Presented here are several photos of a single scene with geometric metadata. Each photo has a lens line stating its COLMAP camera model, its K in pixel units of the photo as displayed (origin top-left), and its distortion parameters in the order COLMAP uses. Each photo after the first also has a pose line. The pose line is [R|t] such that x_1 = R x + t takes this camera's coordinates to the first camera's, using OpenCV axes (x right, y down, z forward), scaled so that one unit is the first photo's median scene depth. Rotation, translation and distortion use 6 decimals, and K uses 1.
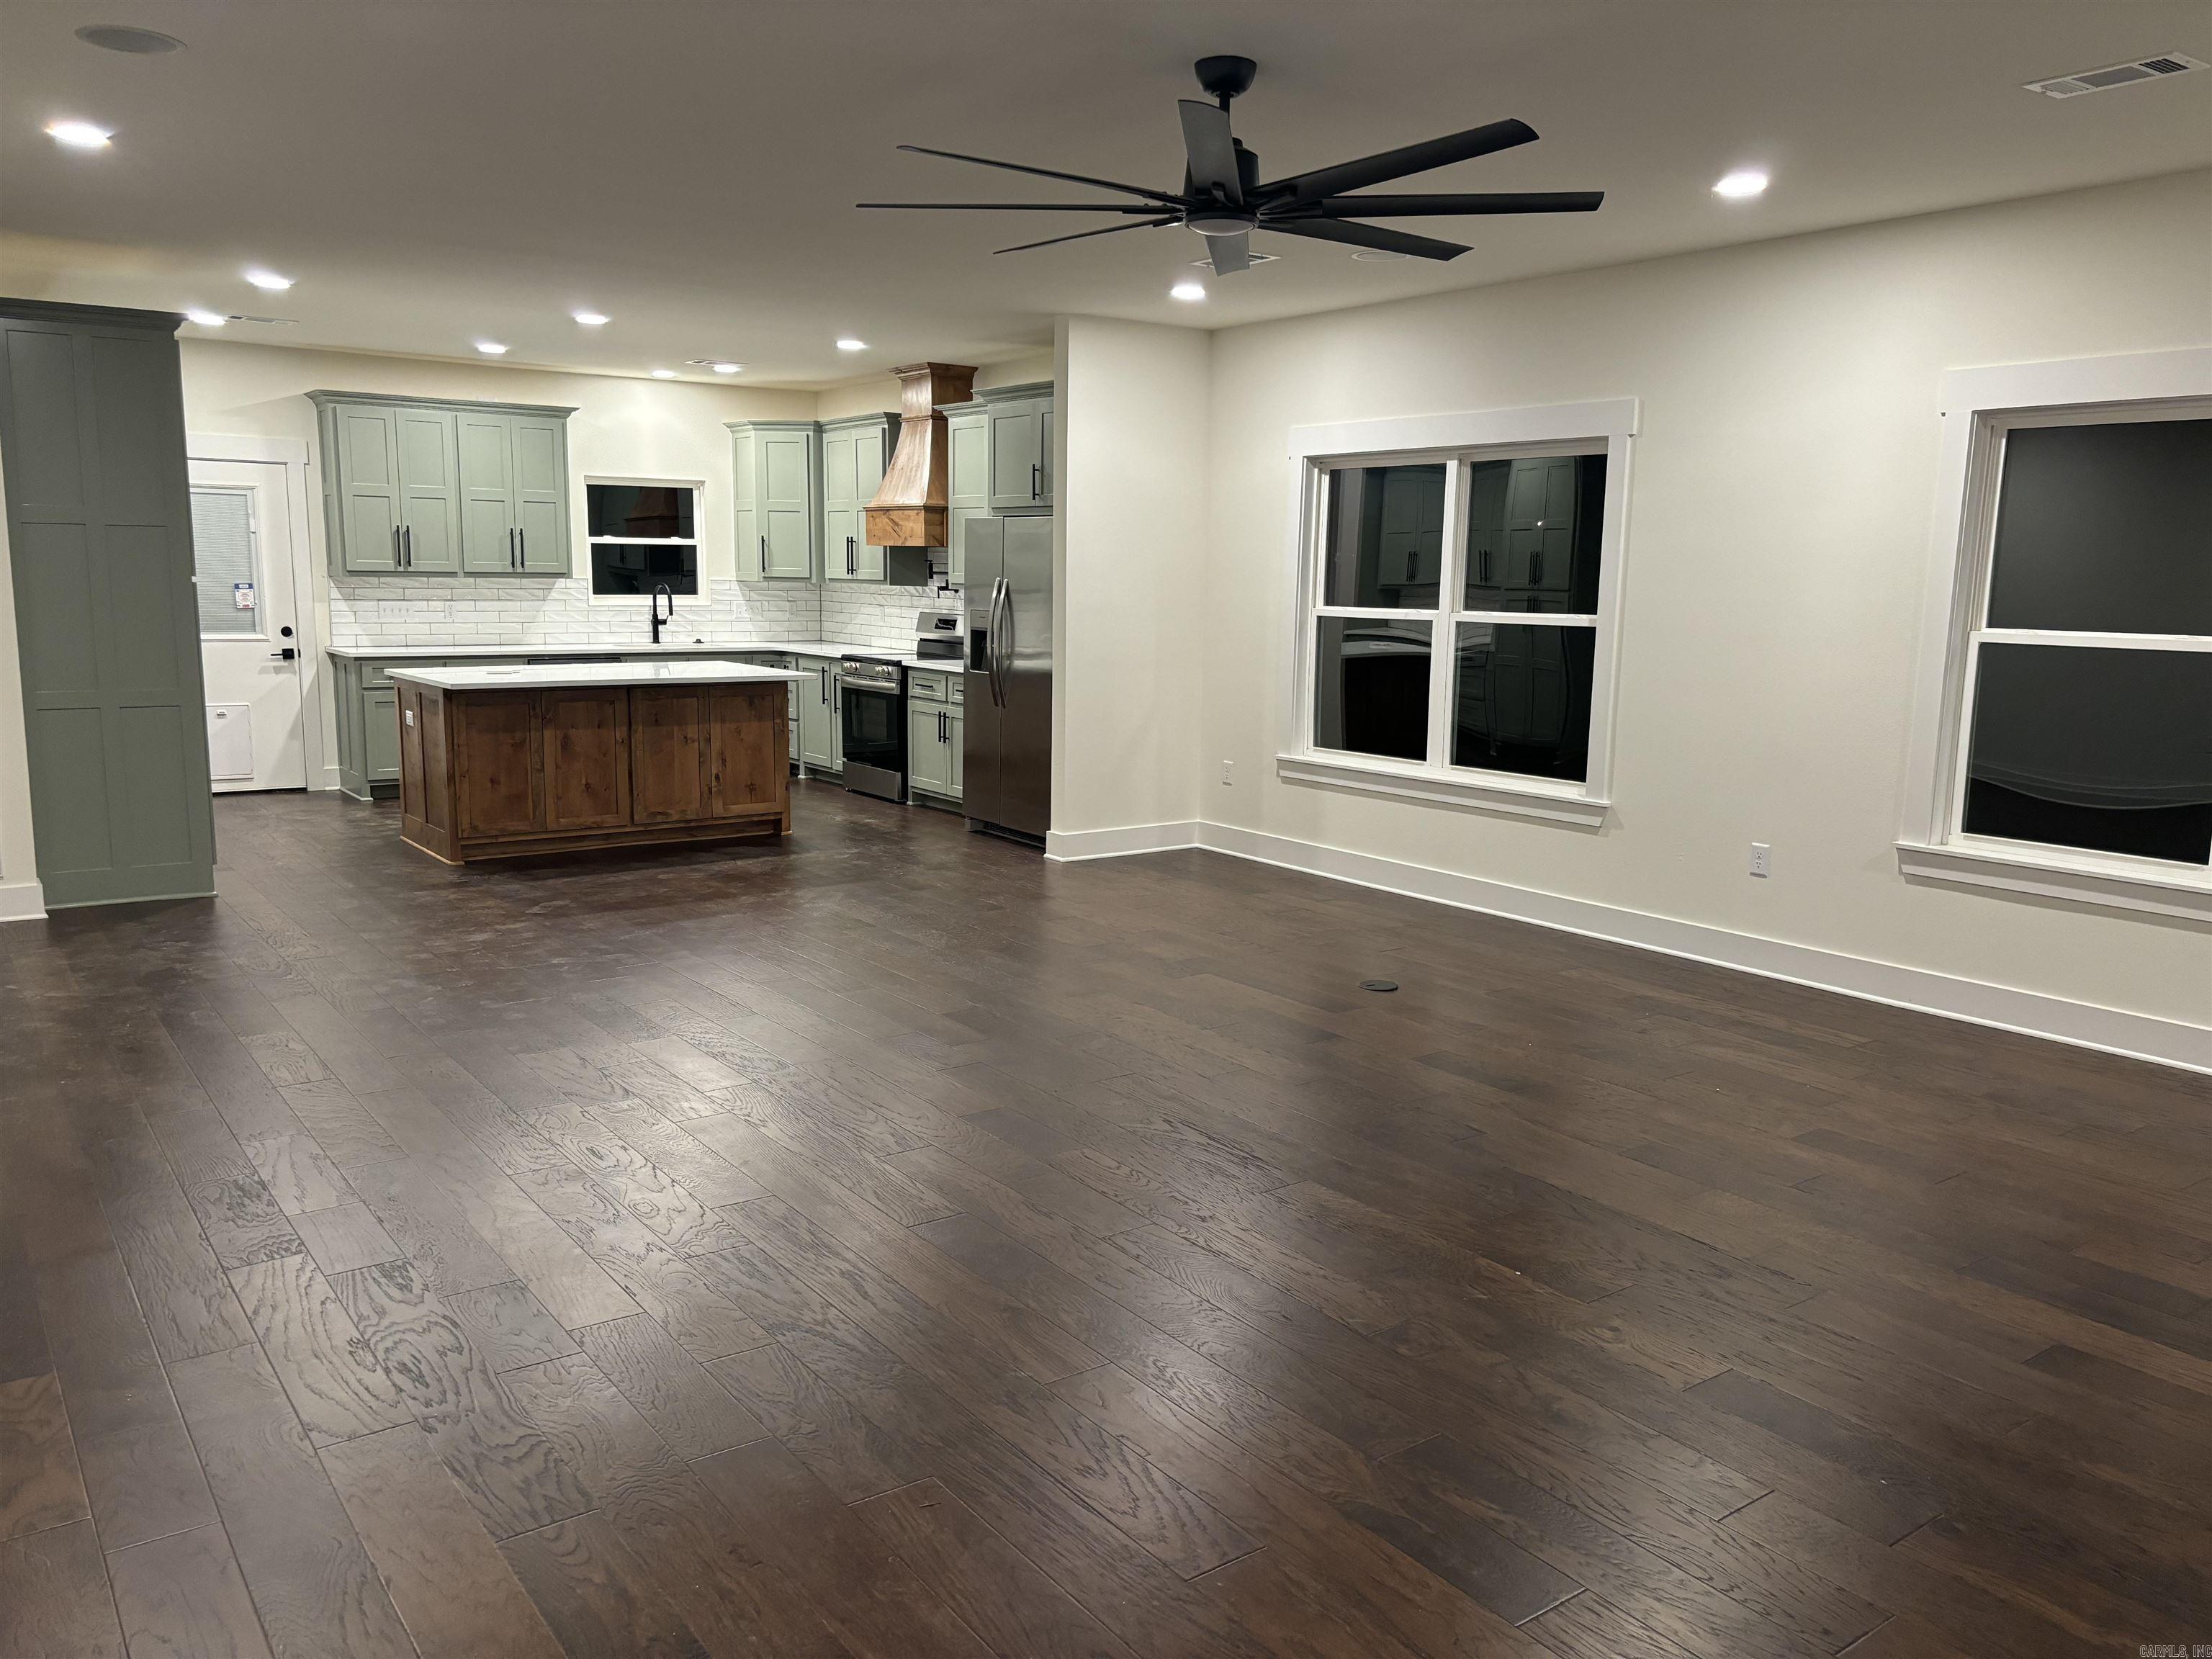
lens RADIAL K [[1669.6, 0, 1106.0], [0, 1669.6, 829.5], [0, 0, 1]] dist [0.066254, -0.075076]
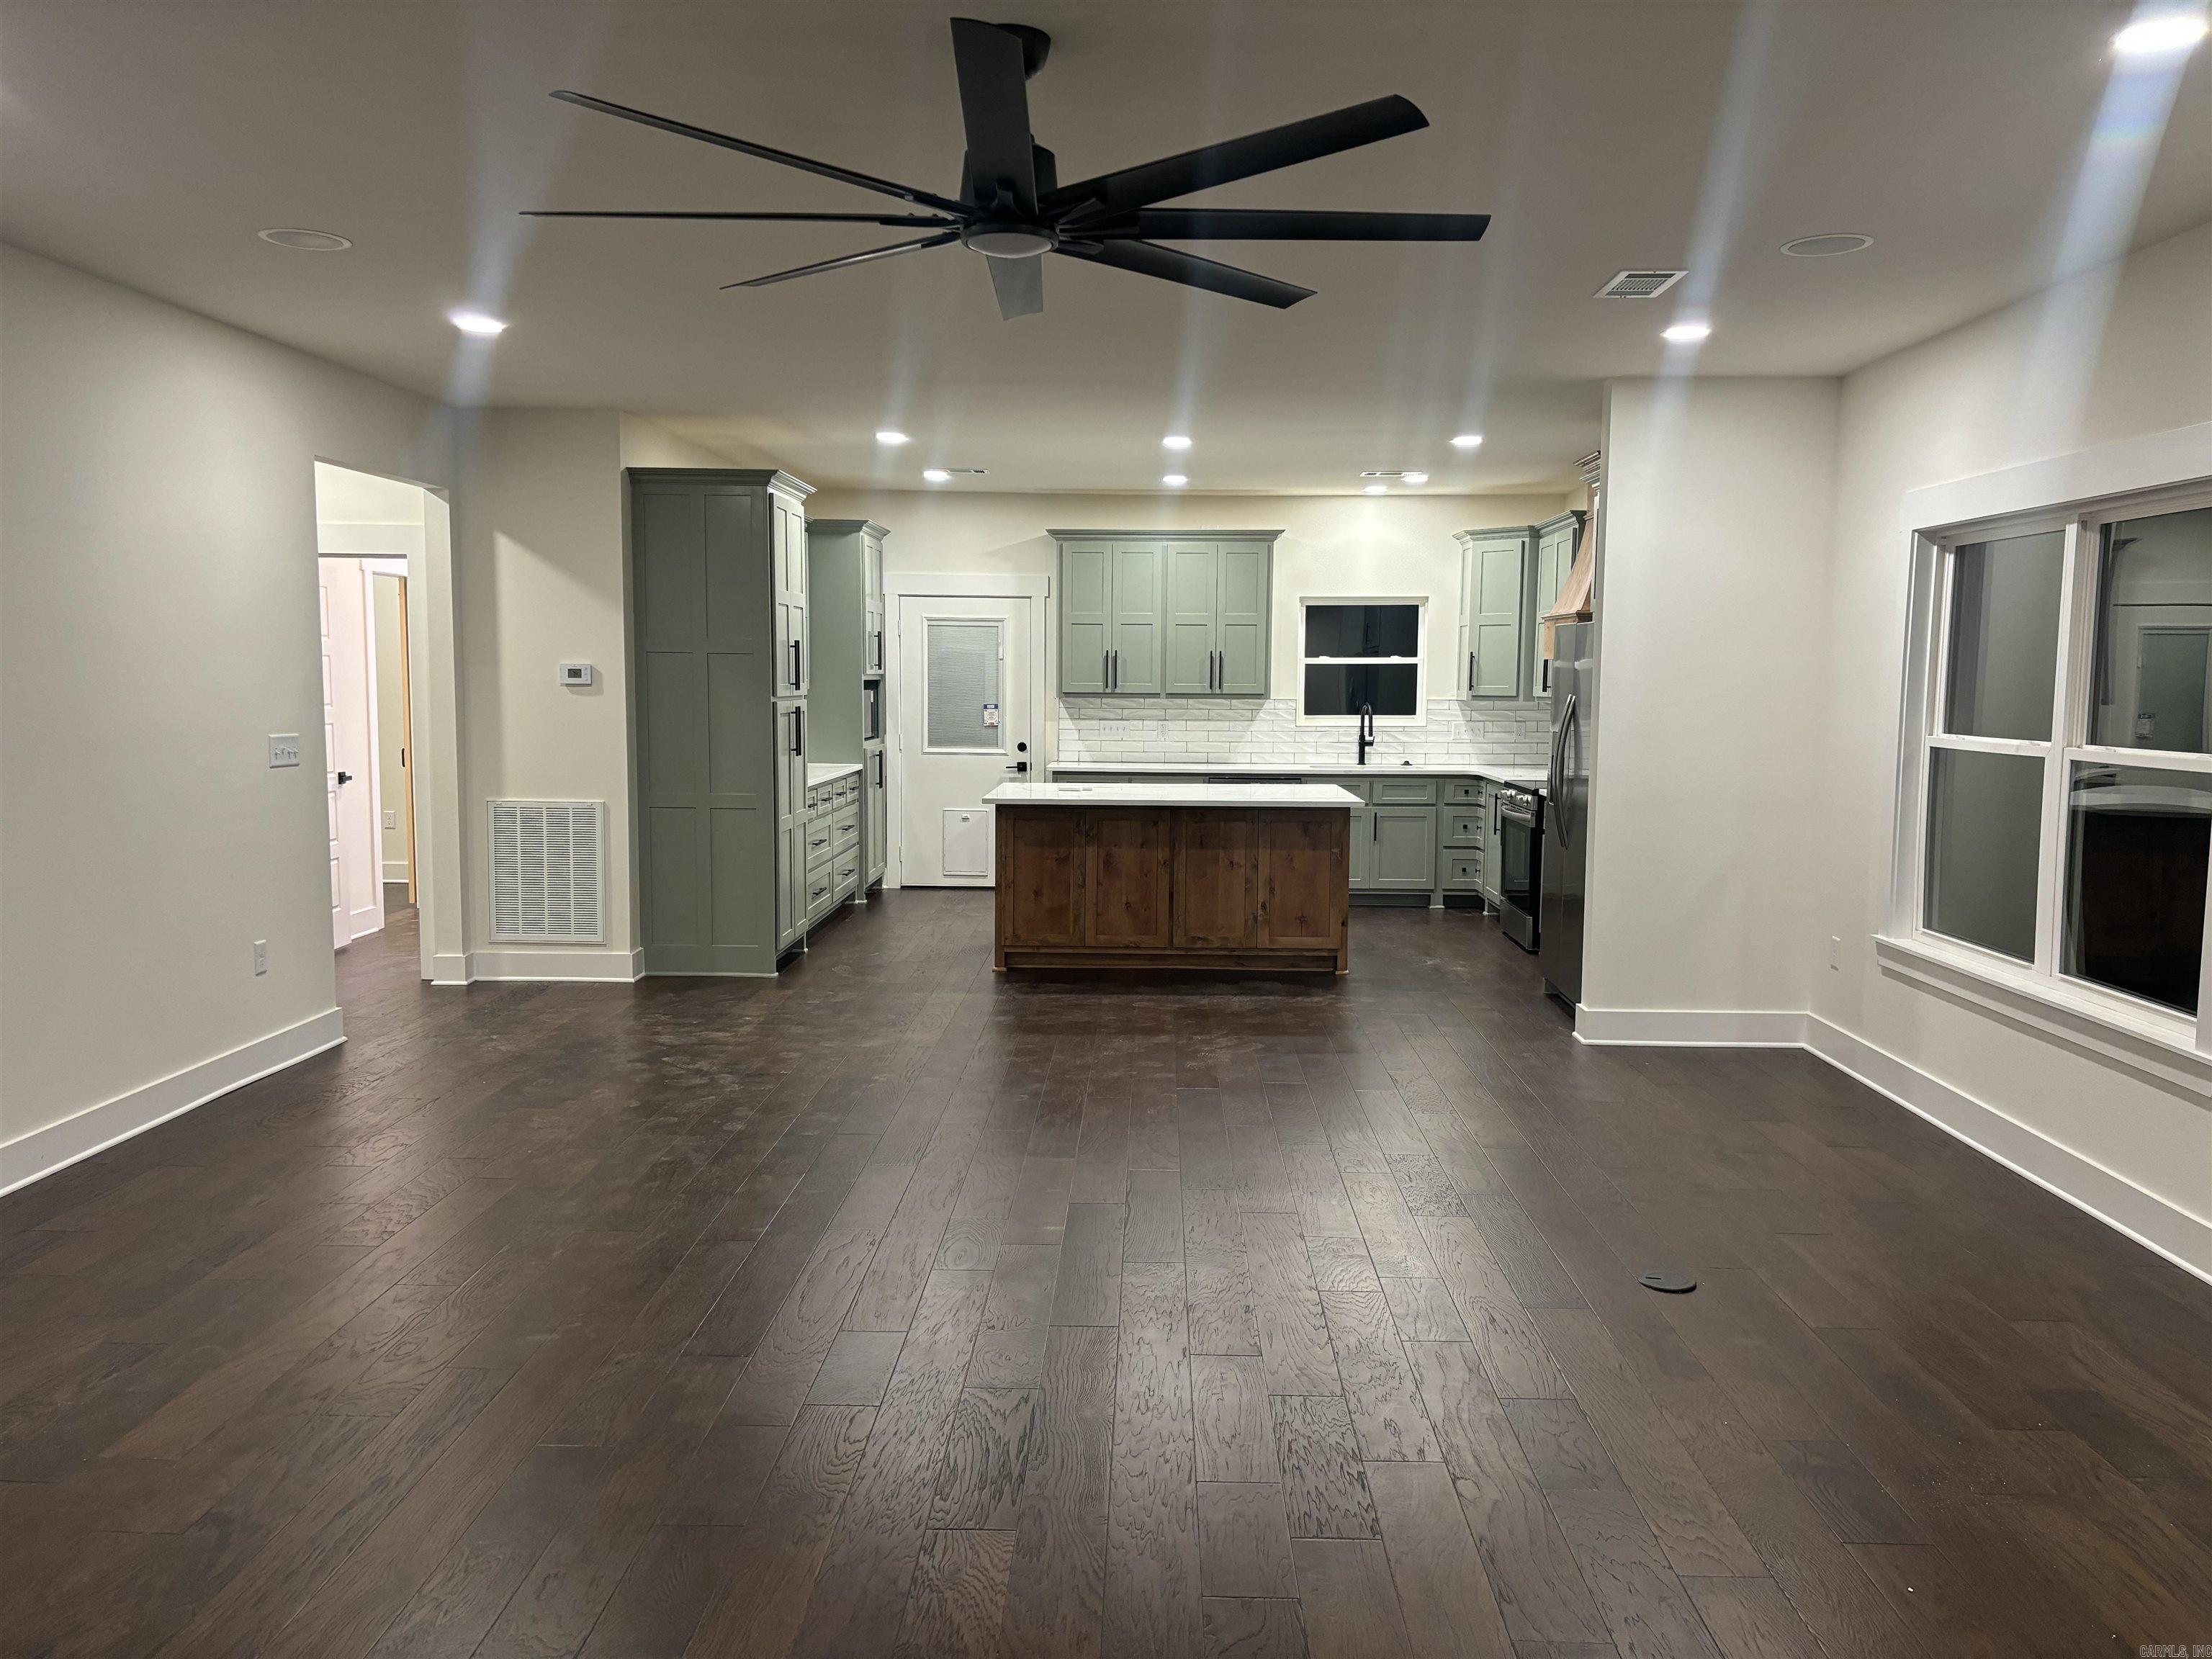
lens RADIAL K [[1670.5, 0, 1106.0], [0, 1670.5, 829.5], [0, 0, 1]] dist [0.188065, -0.305533]
pose [[0.789871, 0.049328, -0.611285, 0.235077], [-0.092469, 0.994944, -0.039196, -0.024631], [0.606261, 0.087485, 0.790439, 0.164062]]
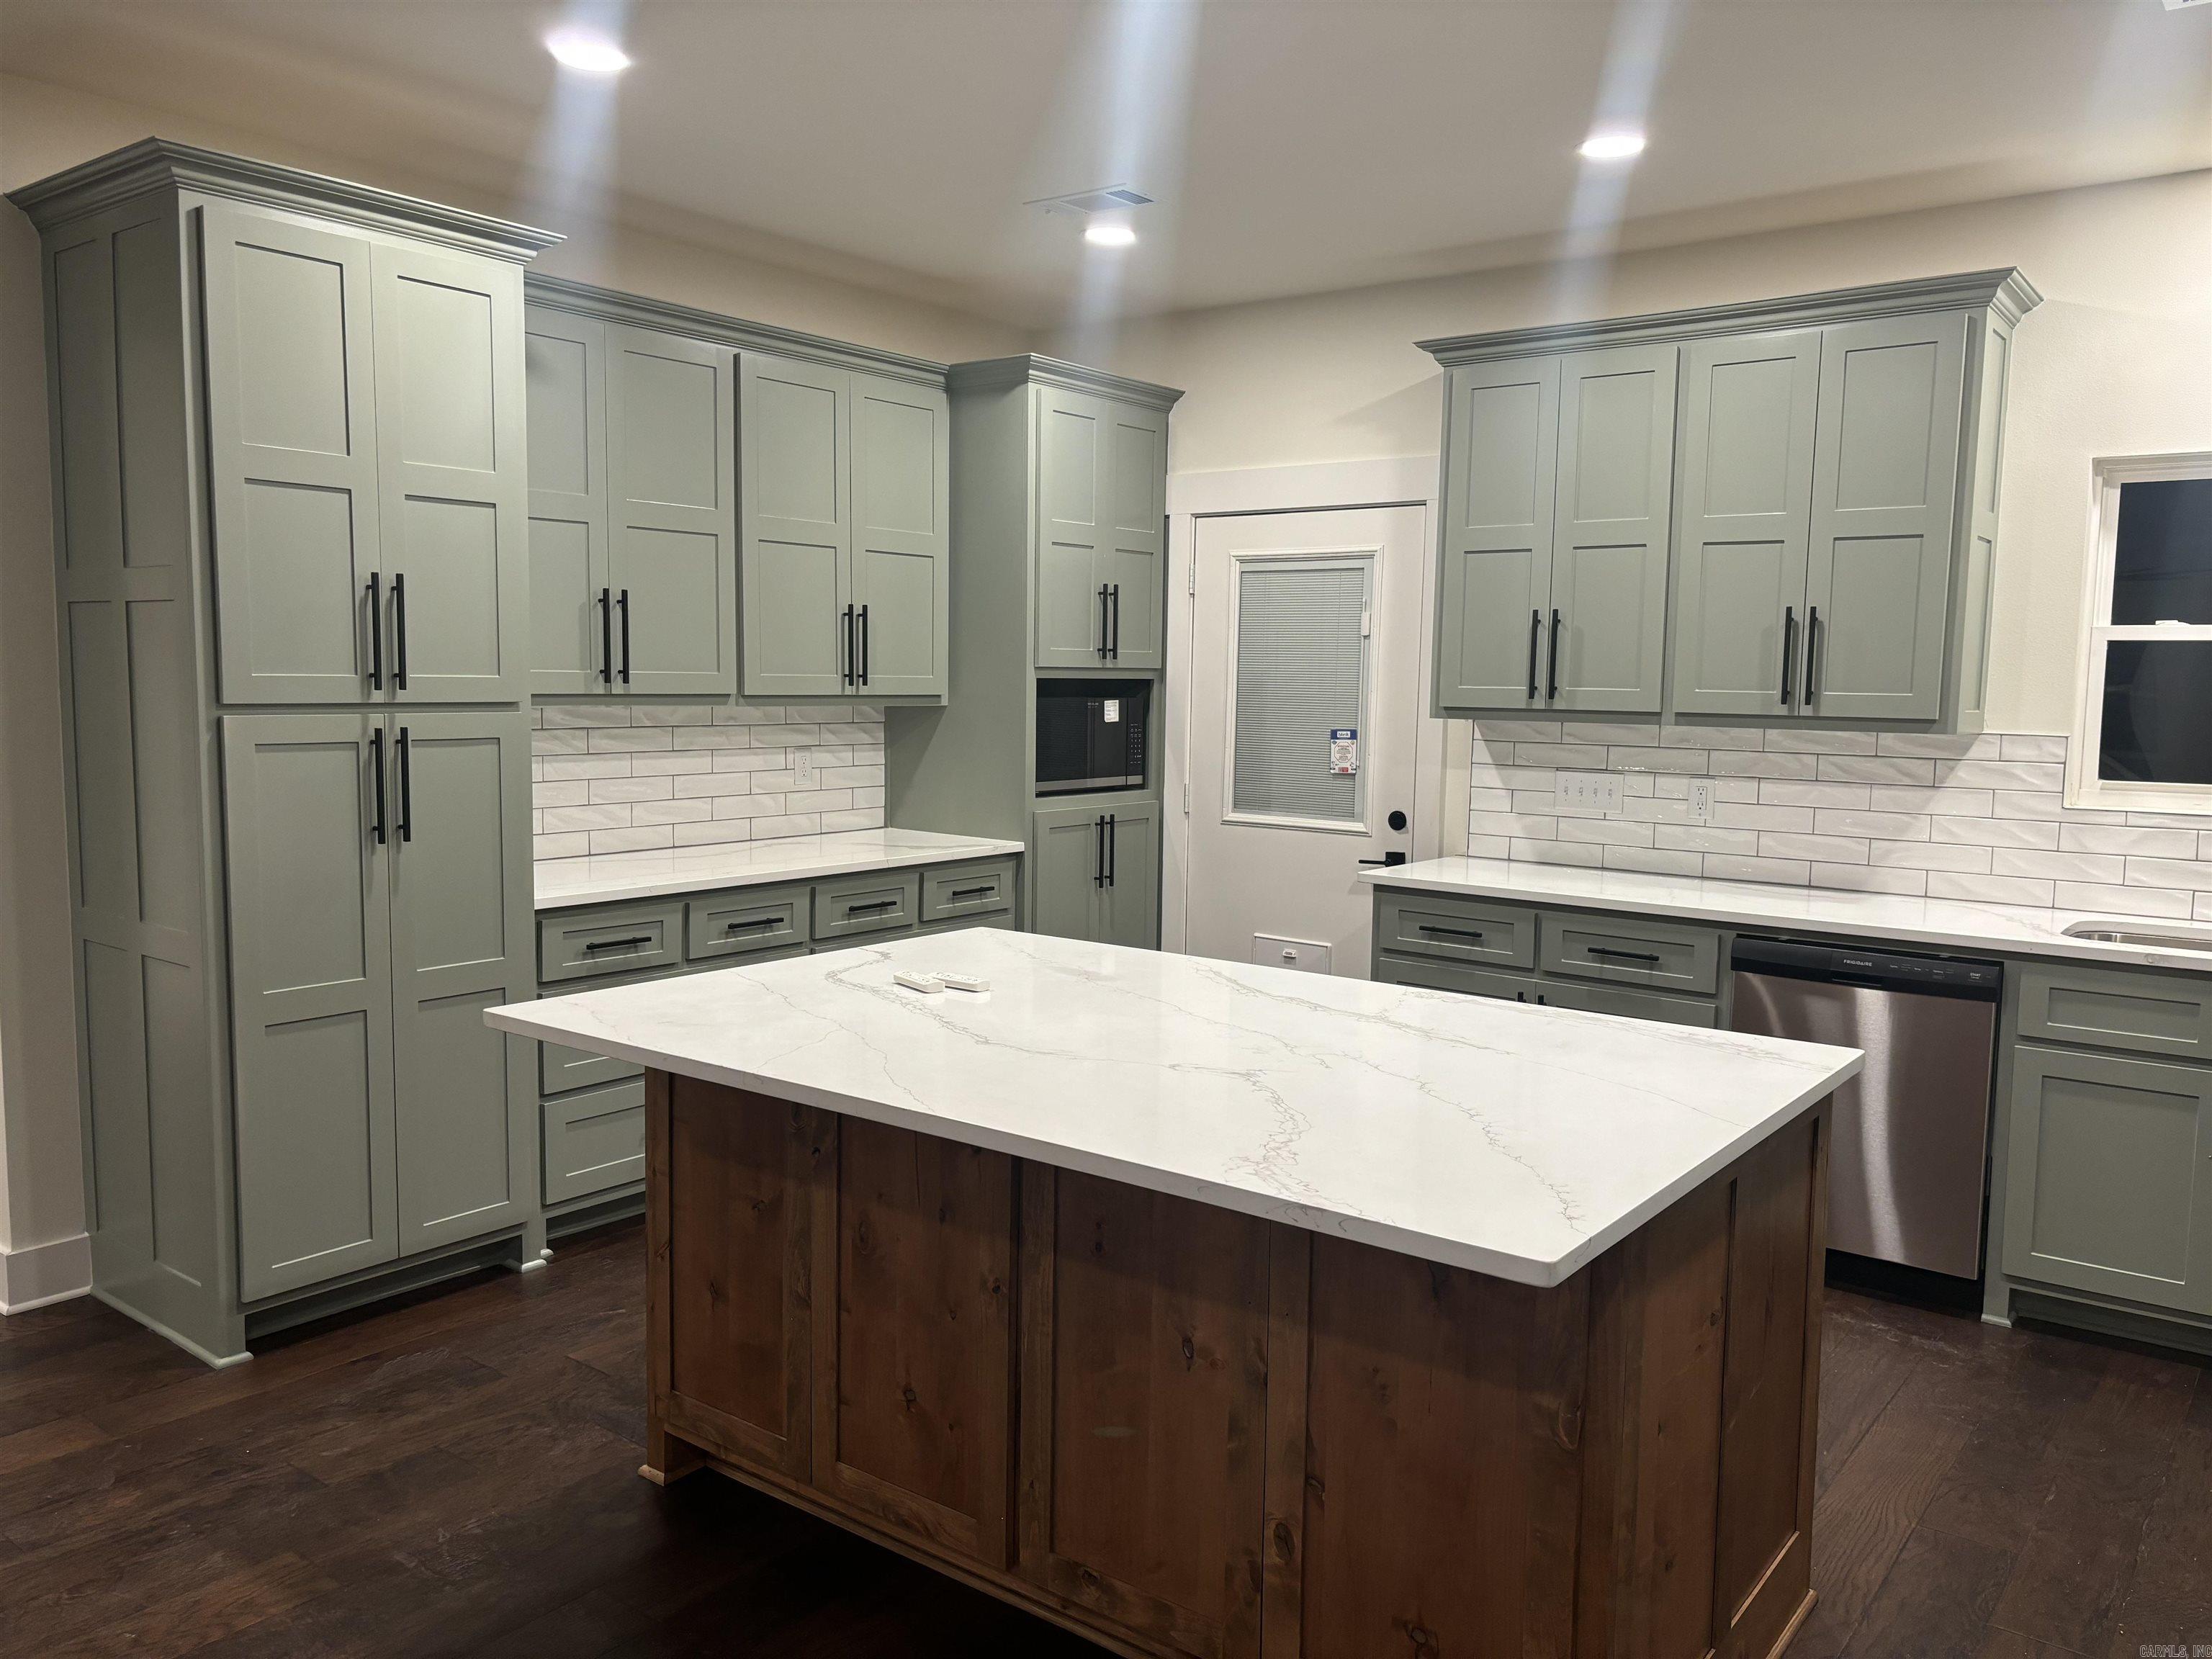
lens RADIAL K [[1669.6, 0, 1106.0], [0, 1669.6, 829.5], [0, 0, 1]] dist [0.066254, -0.075076]
pose [[0.273849, 0.082170, -0.958256, -0.008417], [-0.161216, 0.986168, 0.038491, -0.119157], [0.948165, 0.143946, 0.283308, 0.760438]]
